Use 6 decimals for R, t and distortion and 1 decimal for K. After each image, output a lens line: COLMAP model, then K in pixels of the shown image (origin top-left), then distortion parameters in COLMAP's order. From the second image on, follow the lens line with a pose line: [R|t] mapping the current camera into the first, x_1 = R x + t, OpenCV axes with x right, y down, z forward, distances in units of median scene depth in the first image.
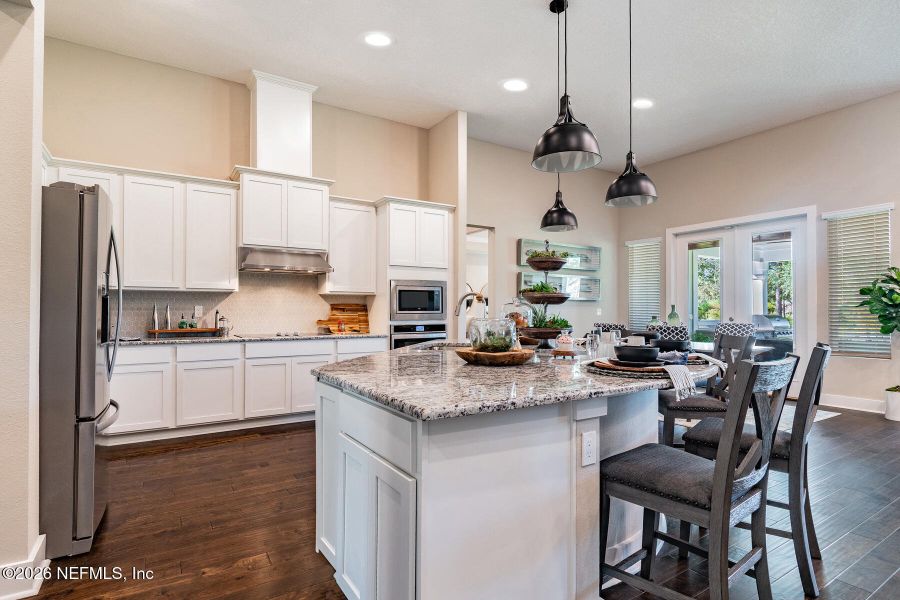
lens RADIAL K [[451.3, 0, 440.8], [0, 451.3, 307.3], [0, 0, 1]] dist [-0.000693, 0.000054]
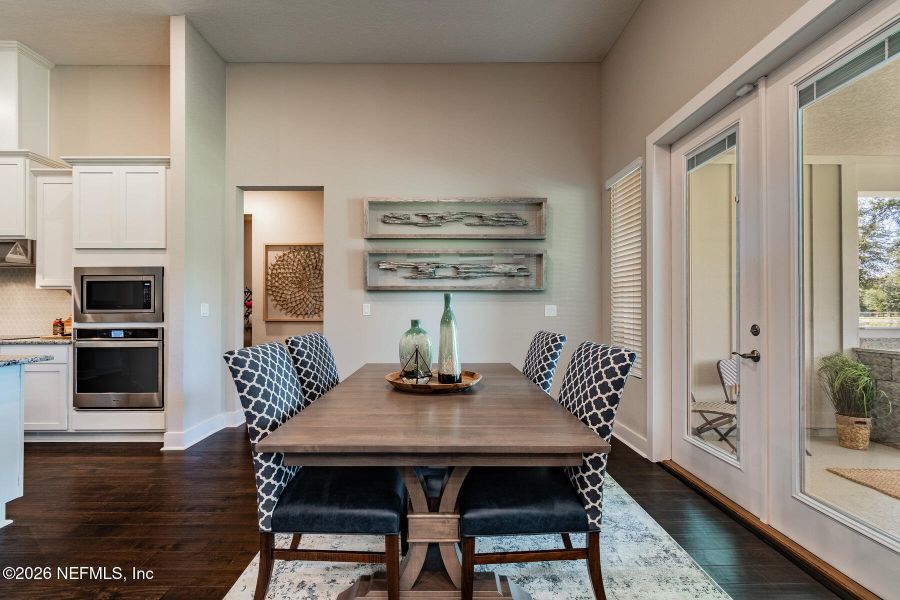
lens RADIAL K [[408.8, 0, 445.6], [0, 408.8, 304.2], [0, 0, 1]] dist [0.005813, -0.002366]
pose [[0.855236, -0.008308, -0.518172, 0.804111], [0.006007, 0.999963, -0.006118, 0.007388], [0.518204, 0.002120, 0.855255, 0.774125]]
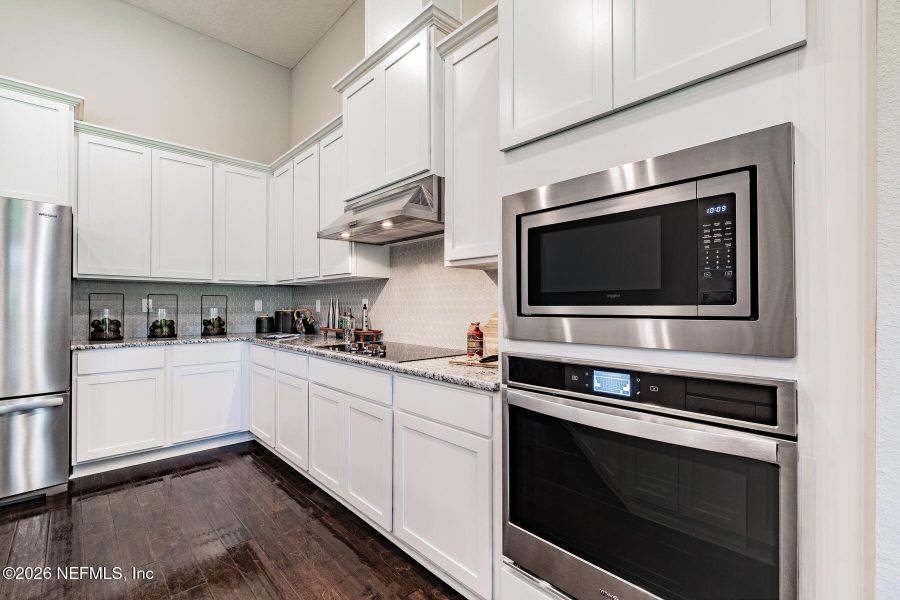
lens RADIAL K [[408.8, 0, 448.7], [0, 408.8, 300.6], [0, 0, 1]] dist [0.005813, -0.002366]
pose [[0.197988, -0.012560, -0.980124, 0.148978], [0.005273, 0.999917, -0.011748, 0.008306], [0.980190, -0.002842, 0.198038, 0.957467]]
